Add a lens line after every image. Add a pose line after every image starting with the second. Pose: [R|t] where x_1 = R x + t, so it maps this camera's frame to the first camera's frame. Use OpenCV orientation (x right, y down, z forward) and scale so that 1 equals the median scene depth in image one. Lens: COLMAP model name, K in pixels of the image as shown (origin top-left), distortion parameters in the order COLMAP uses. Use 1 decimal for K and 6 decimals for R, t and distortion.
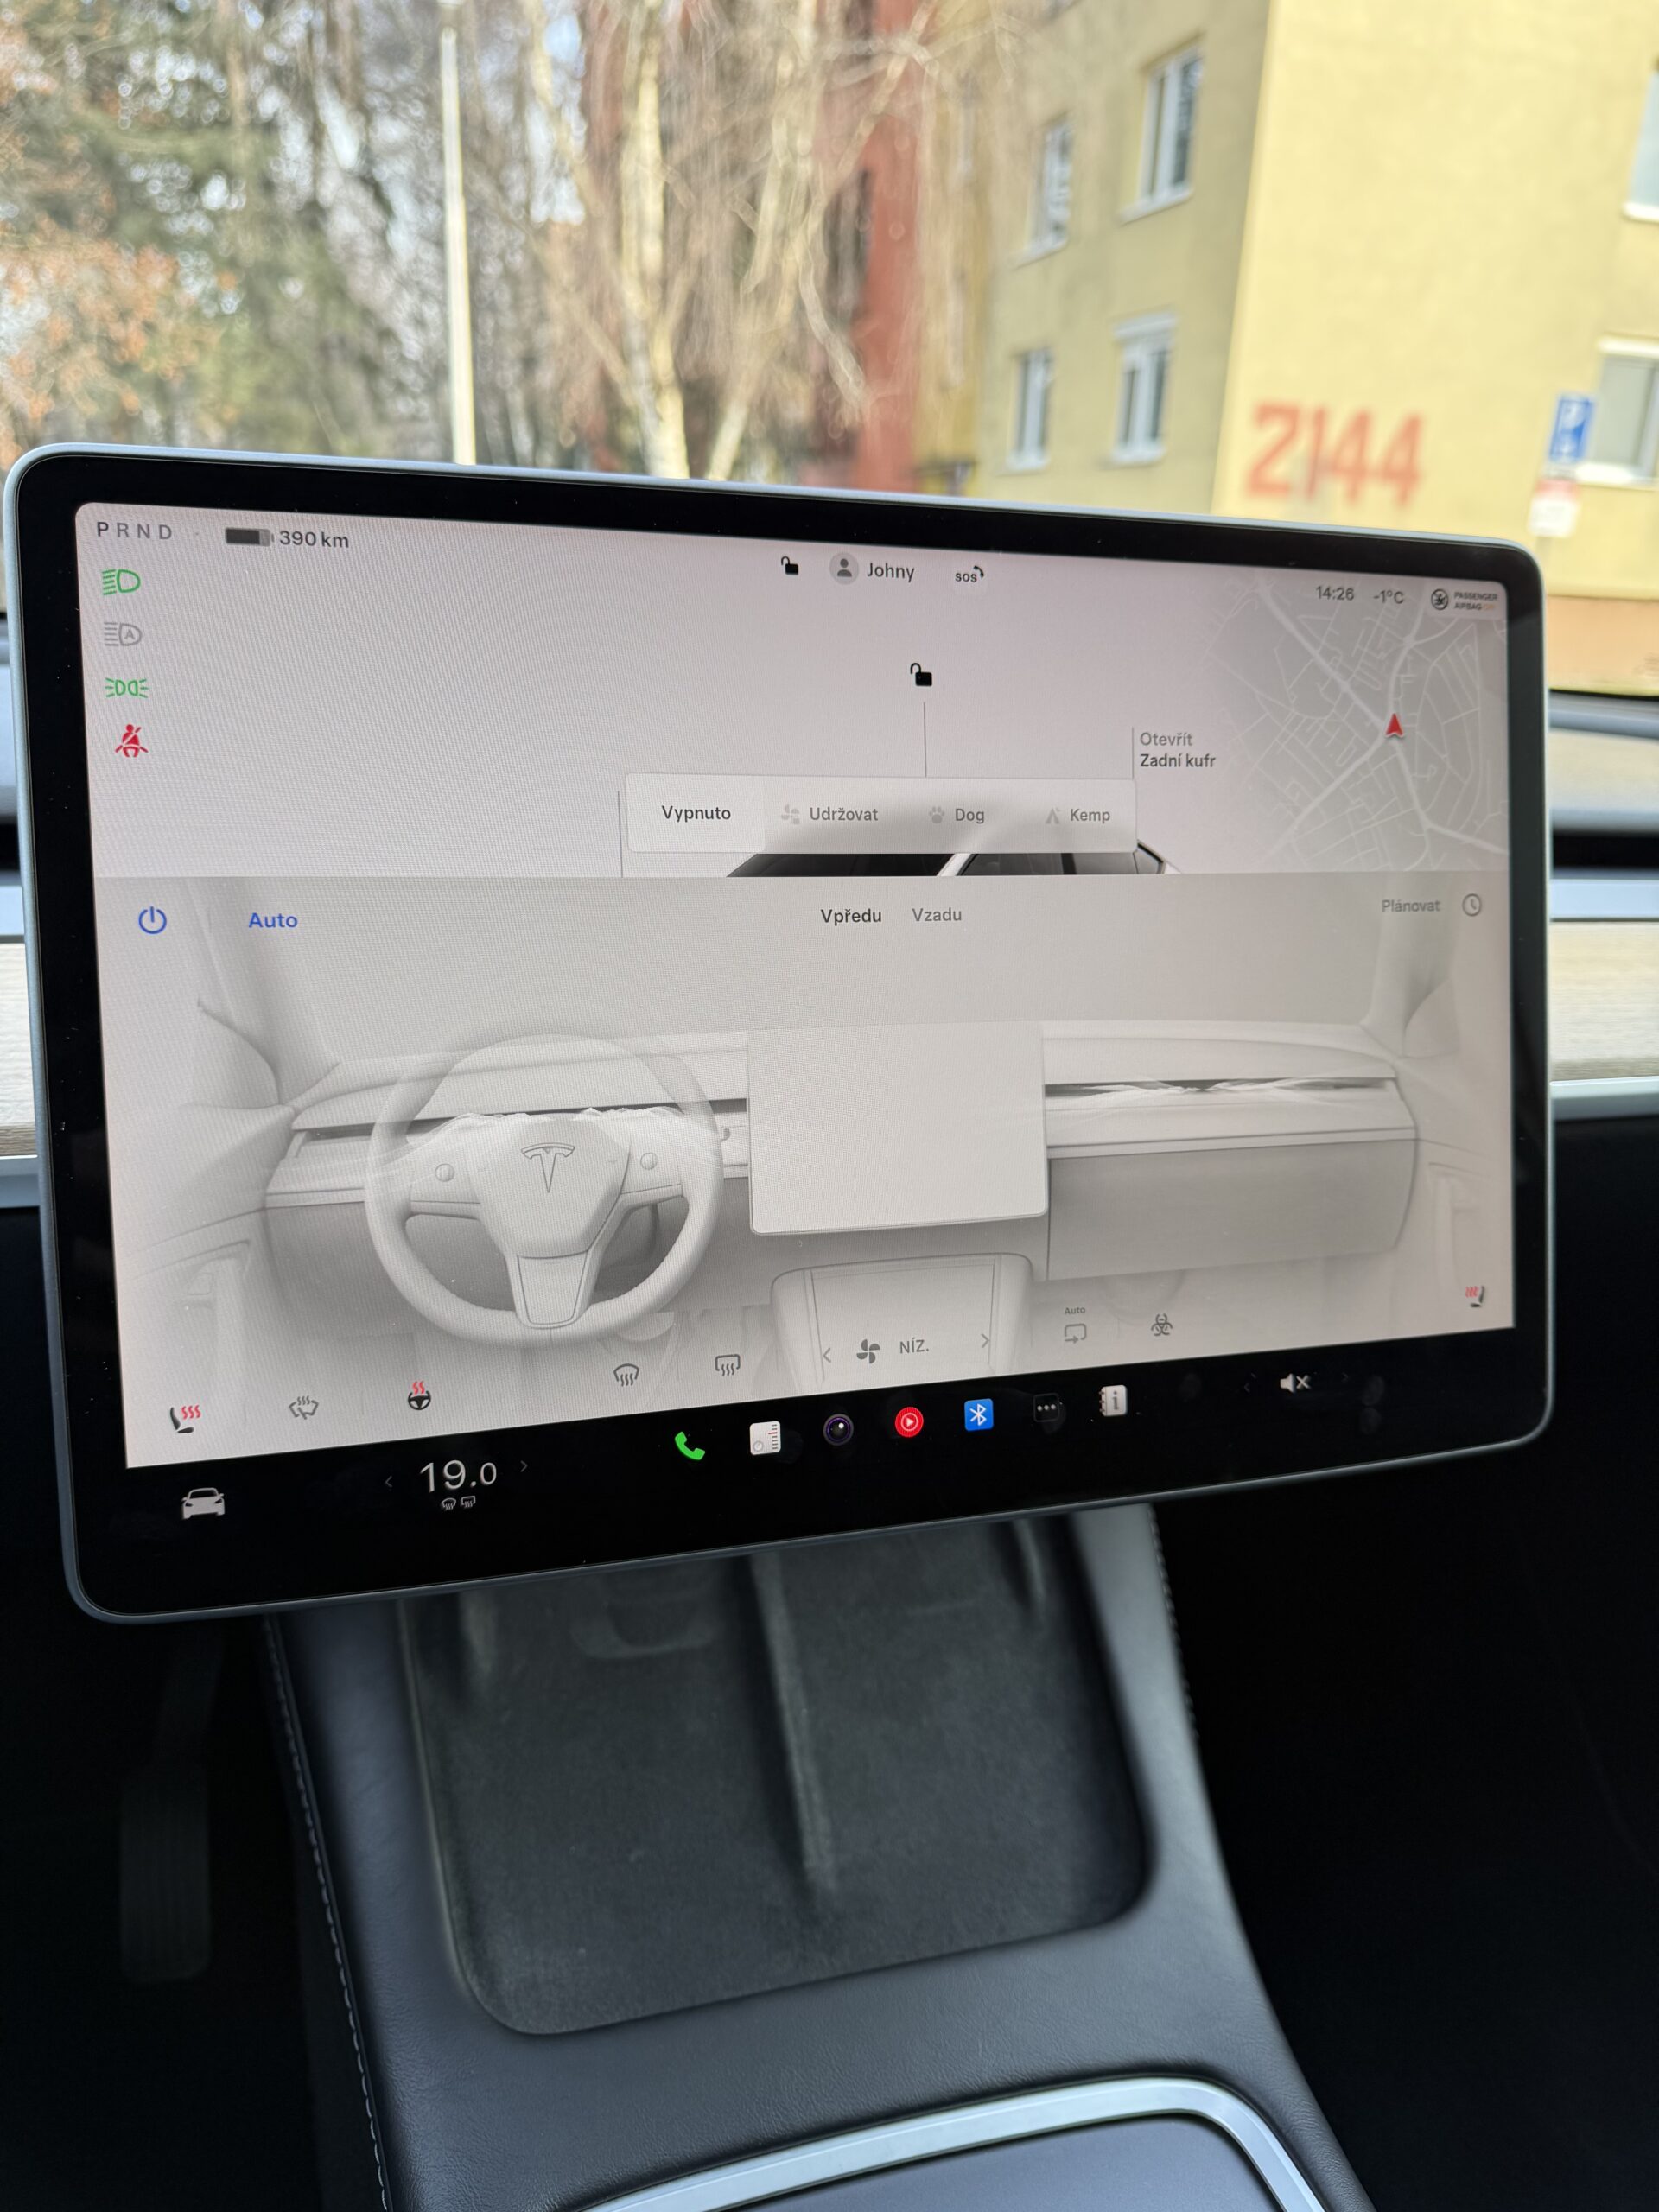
lens RADIAL K [[1588.2, 0, 843.3], [0, 1588.2, 1107.4], [0, 0, 1]] dist [0.014381, -0.019114]
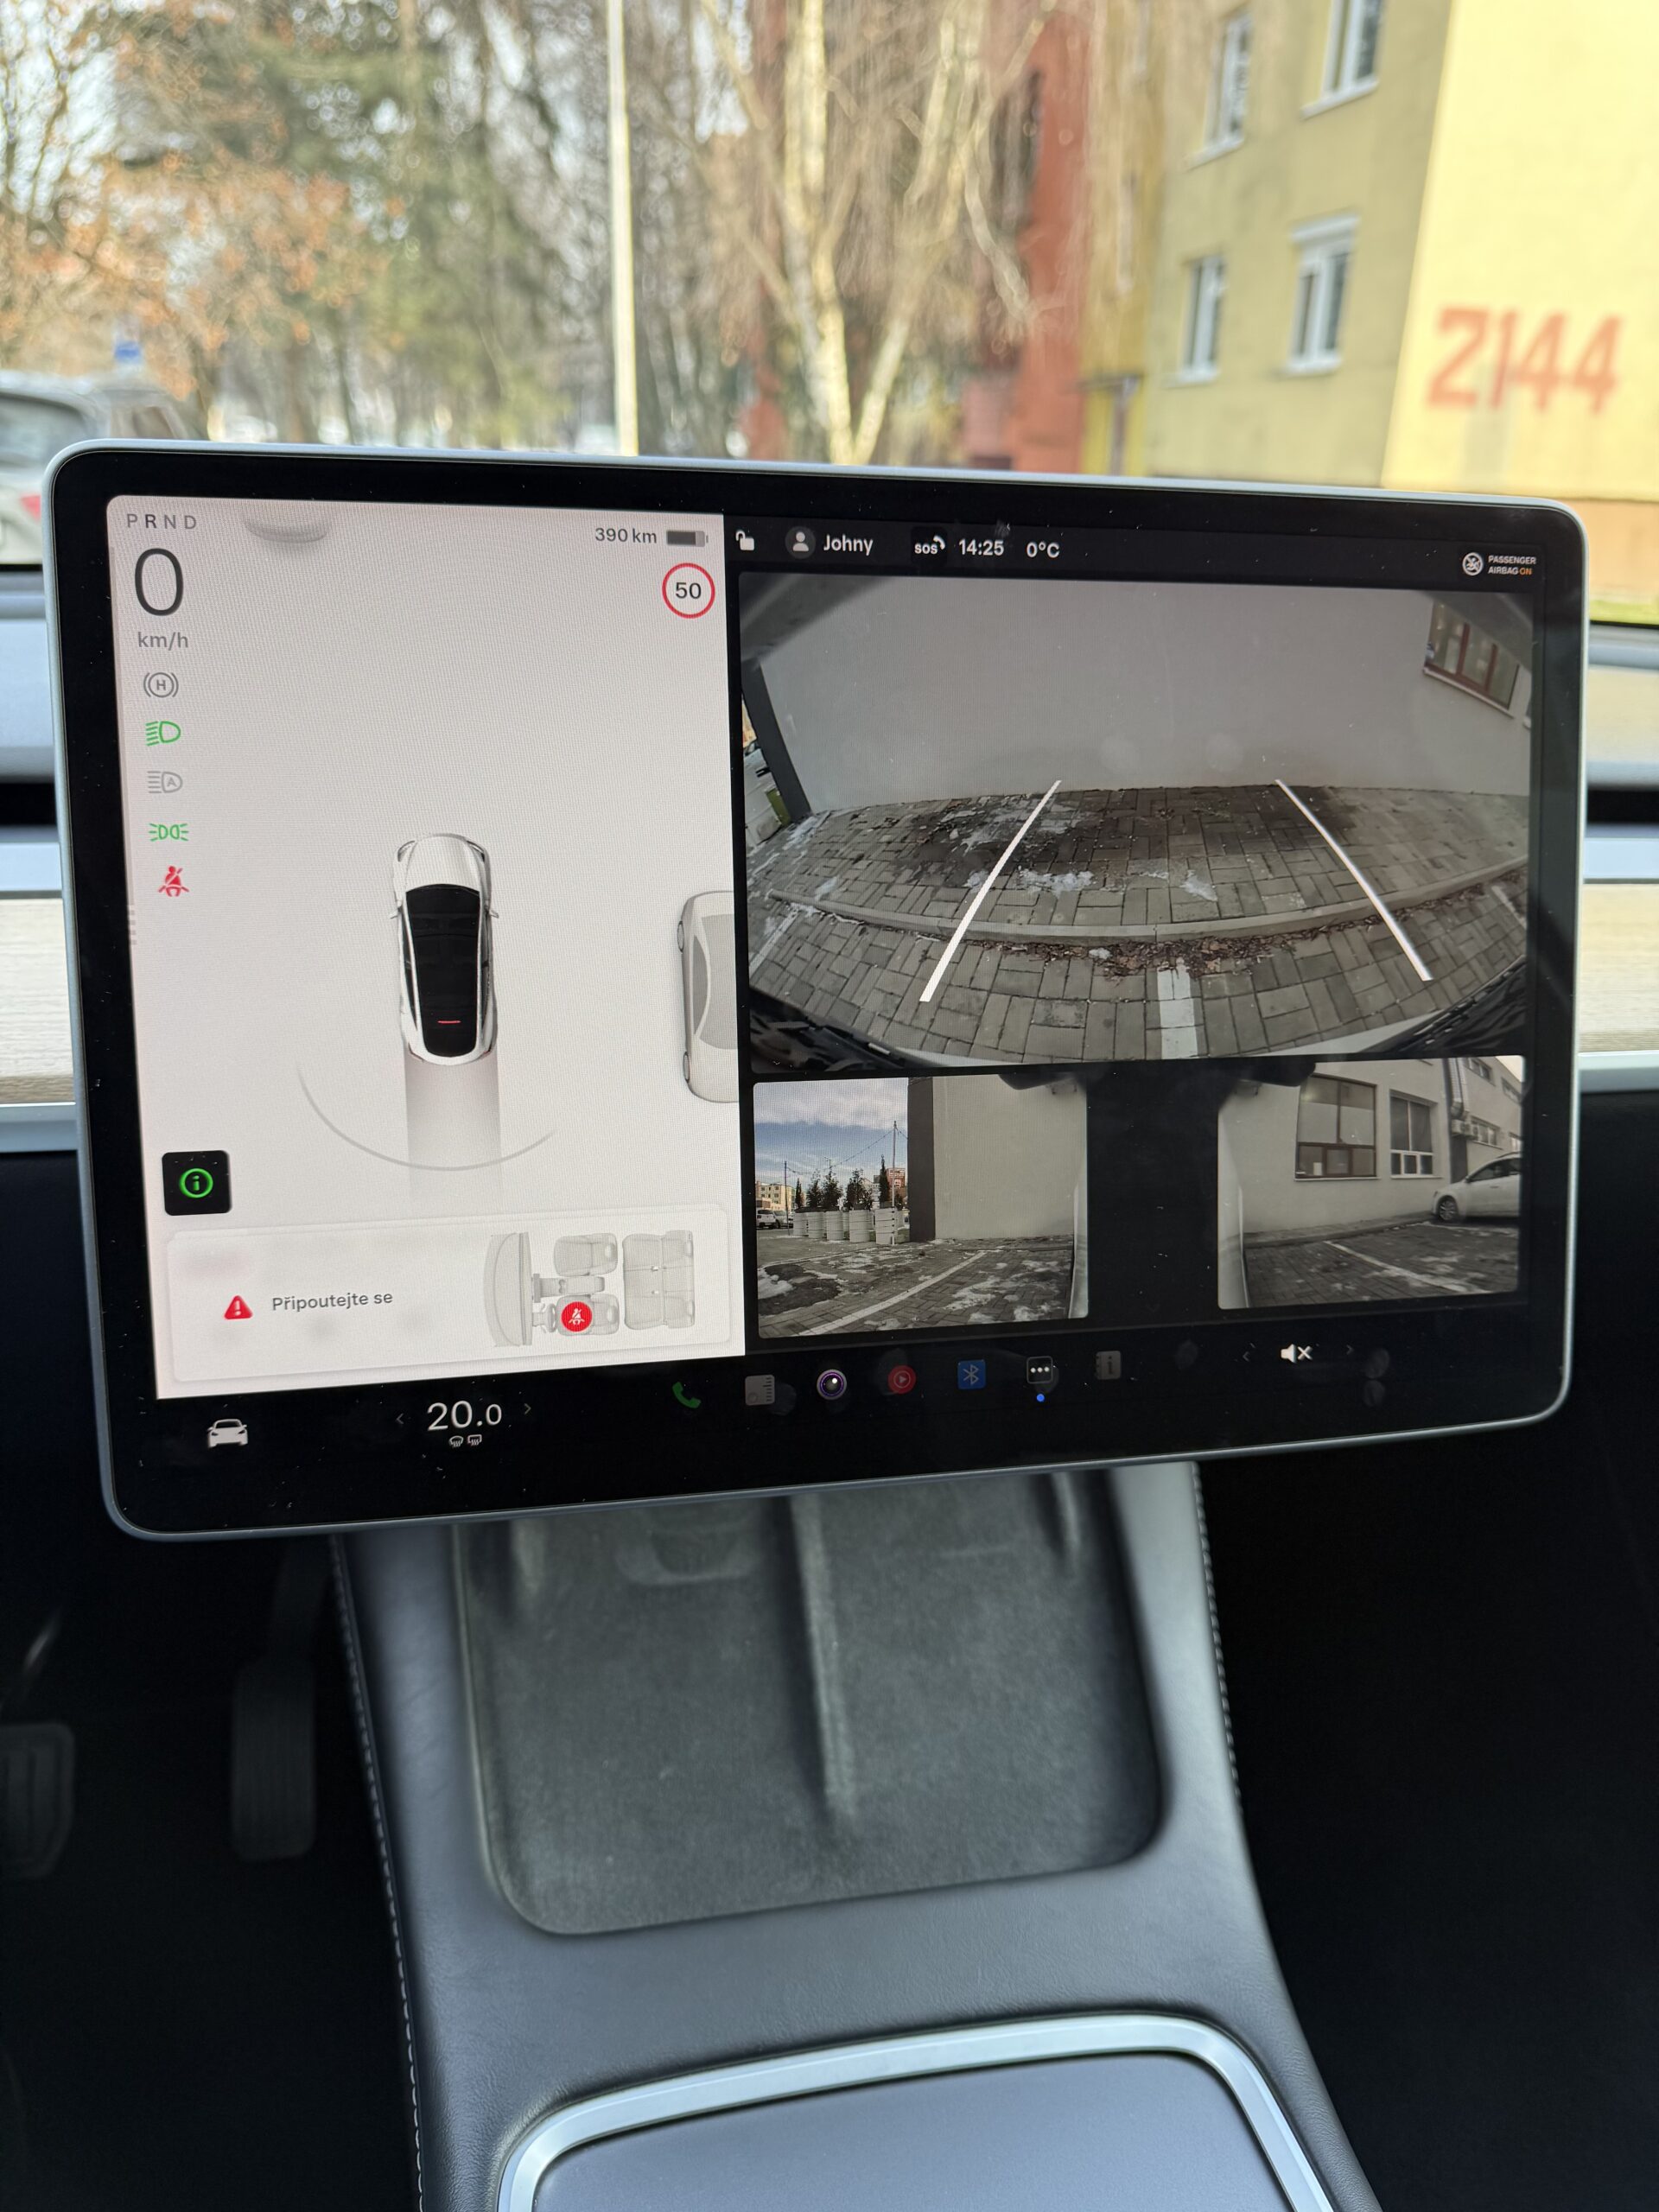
lens RADIAL K [[1588.2, 0, 852.9], [0, 1588.2, 1099.0], [0, 0, 1]] dist [0.014381, -0.019114]
pose [[0.995927, 0.022005, -0.087432, 0.068873], [-0.018493, 0.998997, 0.040773, -0.018352], [0.088242, -0.038990, 0.995336, -0.017057]]
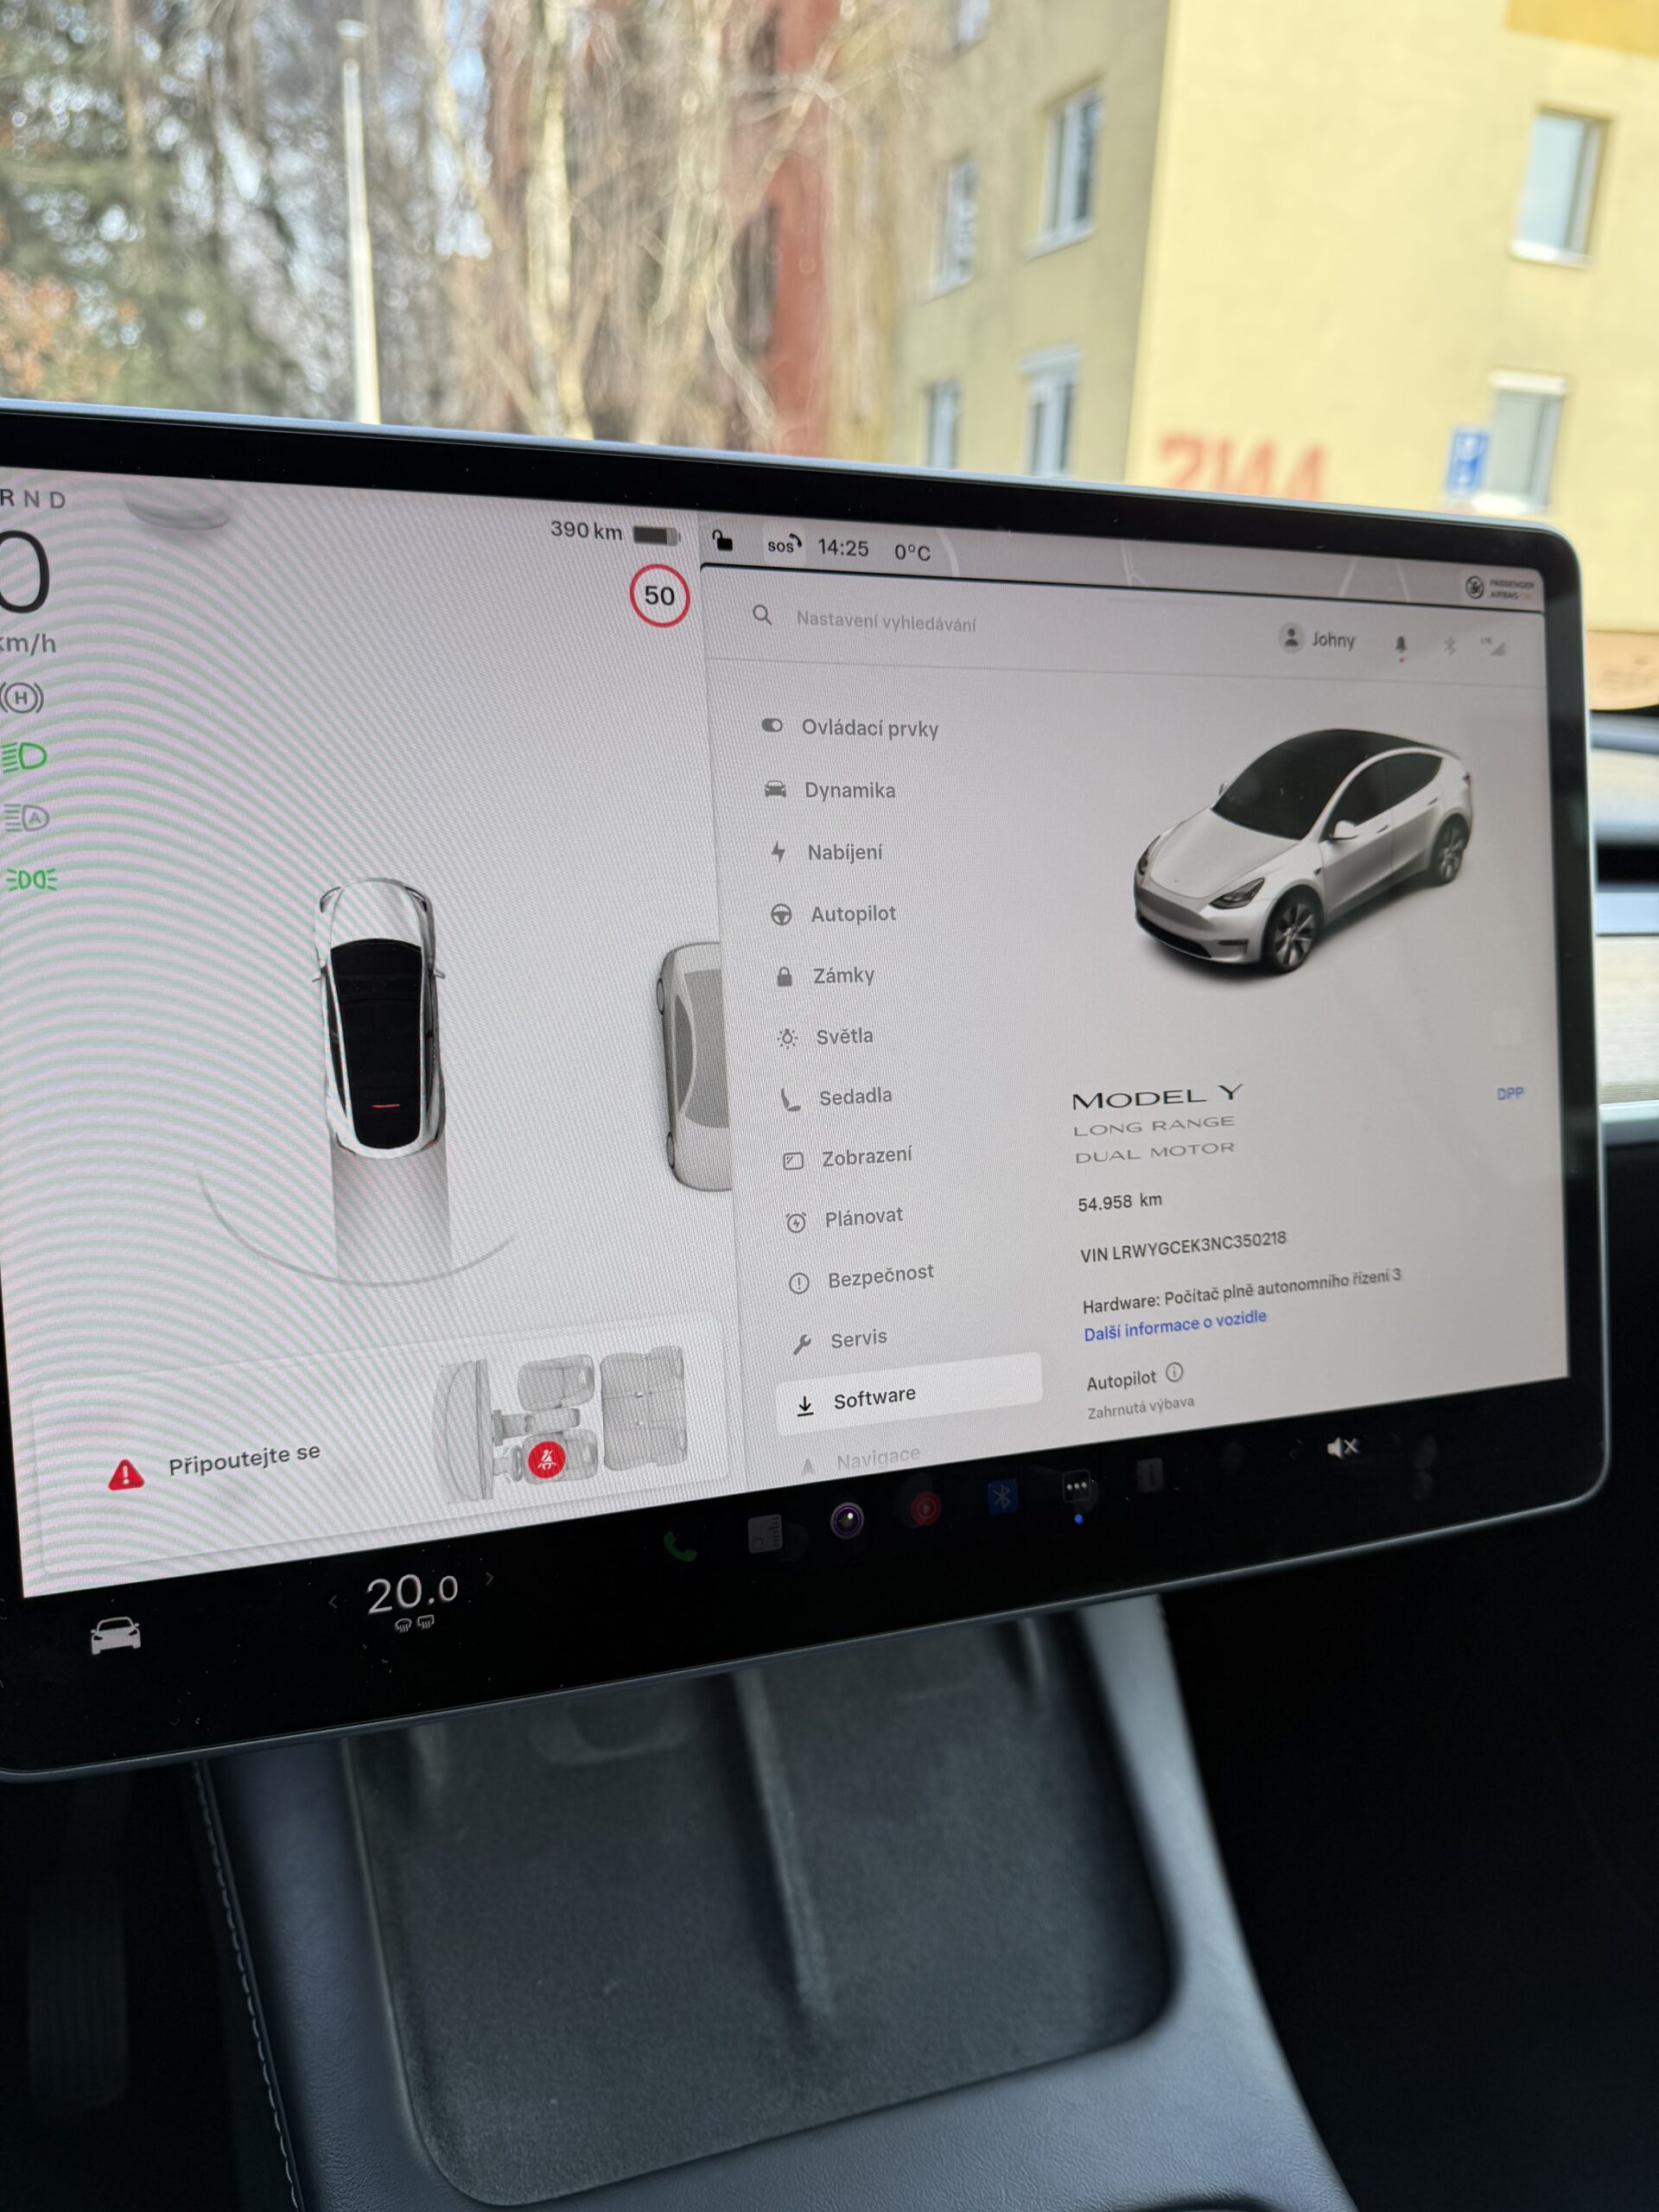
lens RADIAL K [[1588.2, 0, 835.1], [0, 1588.2, 1111.7], [0, 0, 1]] dist [0.014381, -0.019114]
pose [[0.998857, -0.017564, 0.044445, -0.032005], [0.018244, 0.999722, -0.014937, -0.007407], [-0.044170, 0.015731, 0.998900, 0.081746]]
